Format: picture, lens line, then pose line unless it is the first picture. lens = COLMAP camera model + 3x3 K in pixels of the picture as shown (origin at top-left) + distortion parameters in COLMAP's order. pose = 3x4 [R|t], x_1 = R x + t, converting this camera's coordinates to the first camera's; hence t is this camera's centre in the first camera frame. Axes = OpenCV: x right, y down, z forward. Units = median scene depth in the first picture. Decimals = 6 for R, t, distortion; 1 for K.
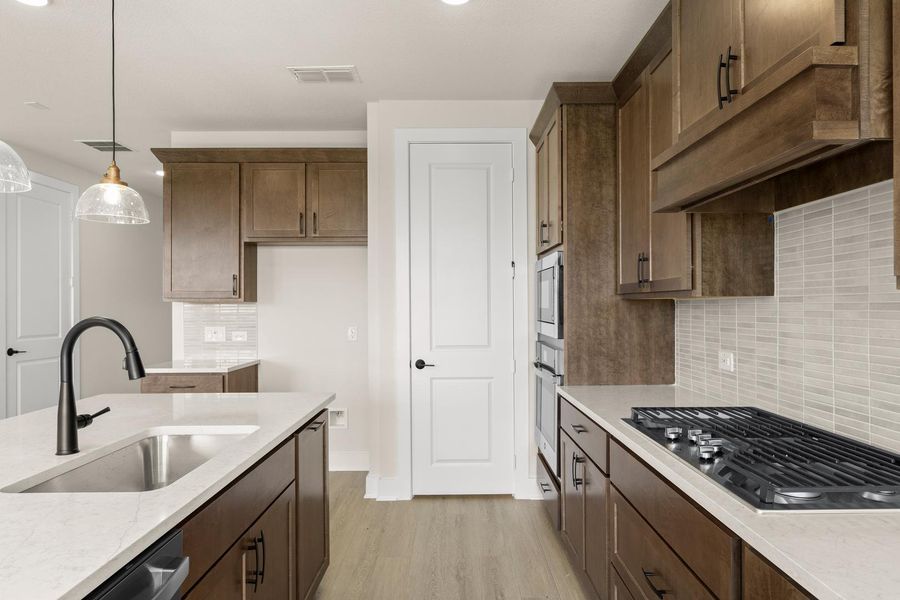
lens RADIAL K [[547.1, 0, 457.5], [0, 547.1, 296.7], [0, 0, 1]] dist [0.010756, 0.001968]
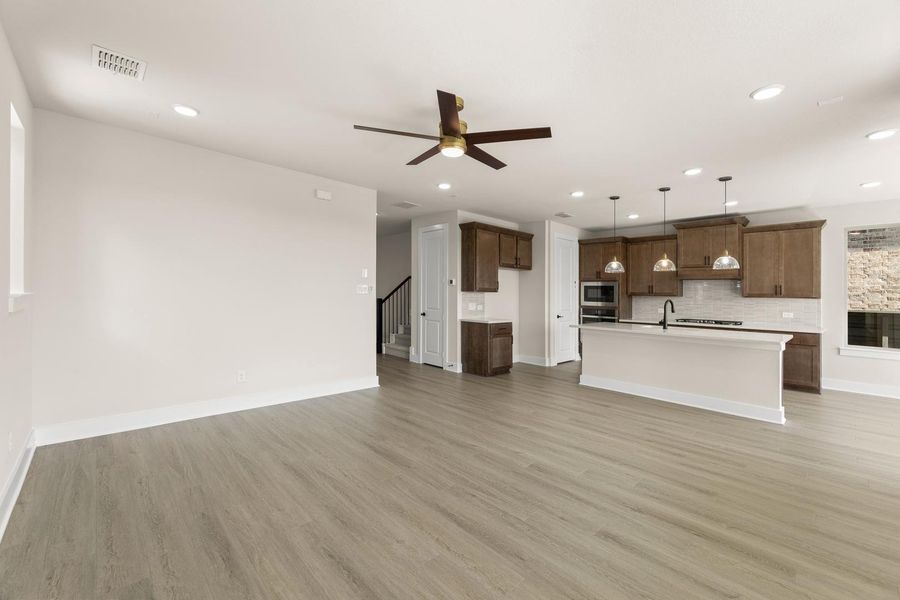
lens RADIAL K [[377.6, 0, 447.6], [0, 377.6, 275.9], [0, 0, 1]] dist [-0.001788, -0.000159]
pose [[0.737085, 0.052847, 0.673731, -1.702252], [-0.033707, 0.998572, -0.041450, 0.012798], [-0.674959, 0.007843, 0.737813, -0.044268]]
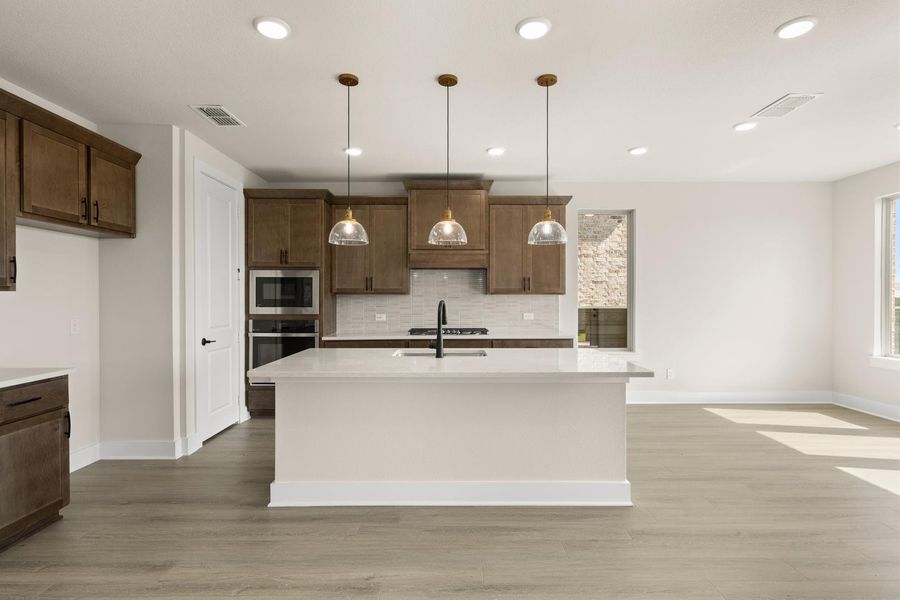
lens RADIAL K [[440.7, 0, 444.4], [0, 440.7, 294.2], [0, 0, 1]] dist [0.000574, 0.000534]
pose [[0.013694, 0.013541, 0.999815, -1.061376], [-0.013520, 0.999819, -0.013356, 0.014276], [-0.999815, -0.013335, 0.013874, 0.385696]]
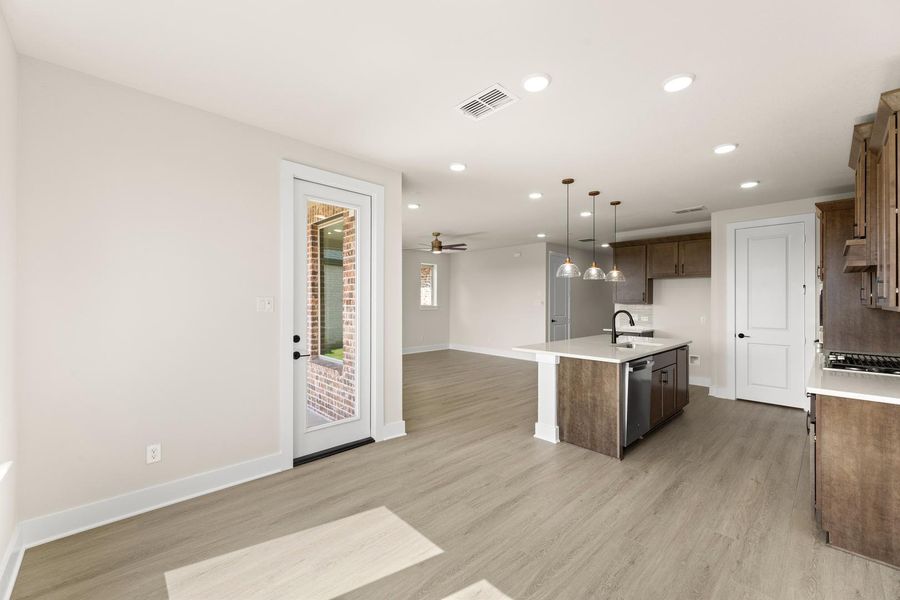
lens RADIAL K [[356.8, 0, 450.2], [0, 356.8, 301.3], [0, 0, 1]] dist [-0.001829, 0.000054]
pose [[0.677350, 0.008792, -0.735608, 0.167426], [0.001649, 0.999908, 0.013470, -0.025239], [0.735659, -0.010337, 0.677274, -0.682294]]
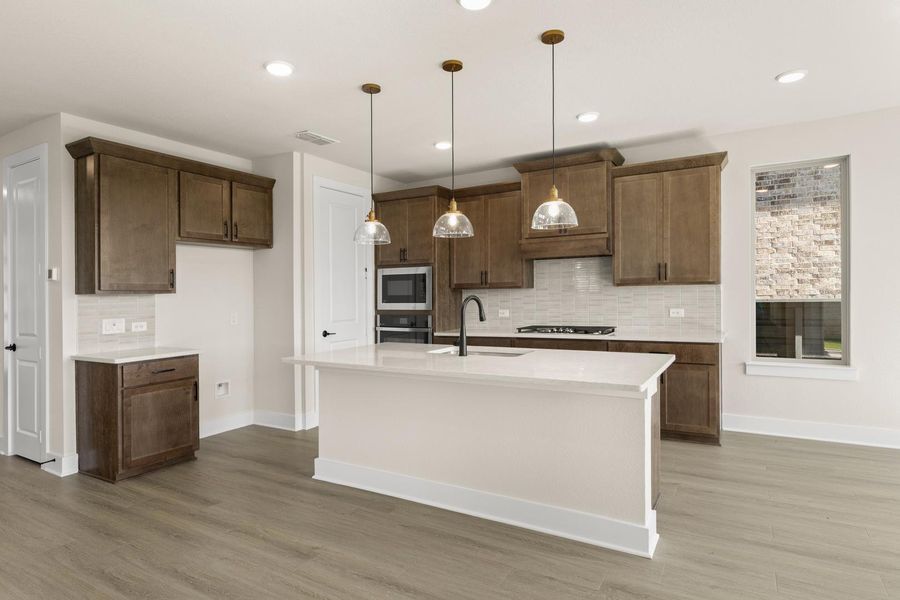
lens RADIAL K [[498.9, 0, 457.0], [0, 498.9, 286.6], [0, 0, 1]] dist [-0.000216, -0.000036]
pose [[0.518929, 0.007259, 0.854786, -1.003257], [0.004110, 0.999931, -0.010987, 0.008850], [-0.854807, 0.009215, 0.518864, -0.021921]]
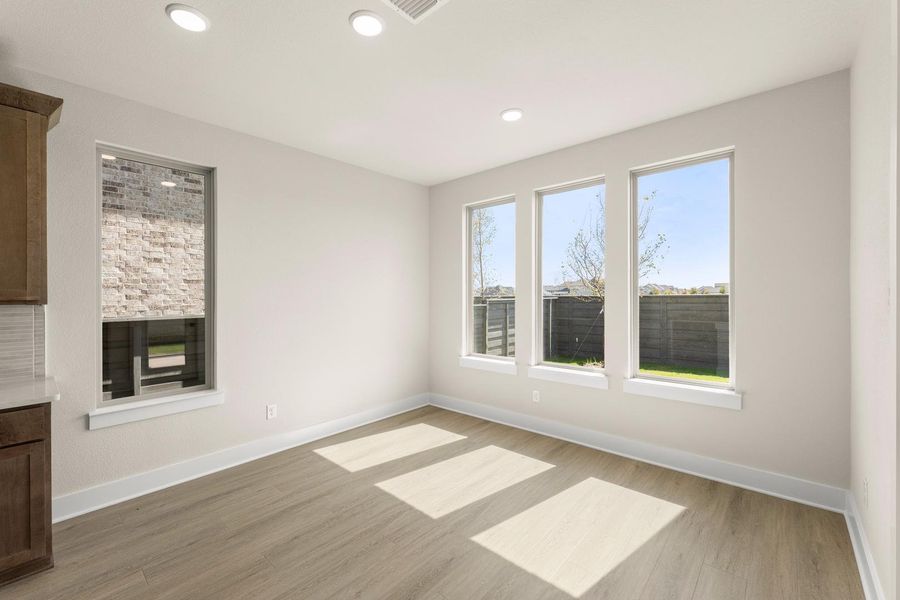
lens RADIAL K [[377.6, 0, 434.1], [0, 377.6, 303.0], [0, 0, 1]] dist [-0.001788, -0.000159]
pose [[-0.719244, -0.003000, 0.694751, -0.523571], [0.002229, 0.999976, 0.006626, -0.009908], [-0.694753, 0.006314, -0.719220, 0.055042]]
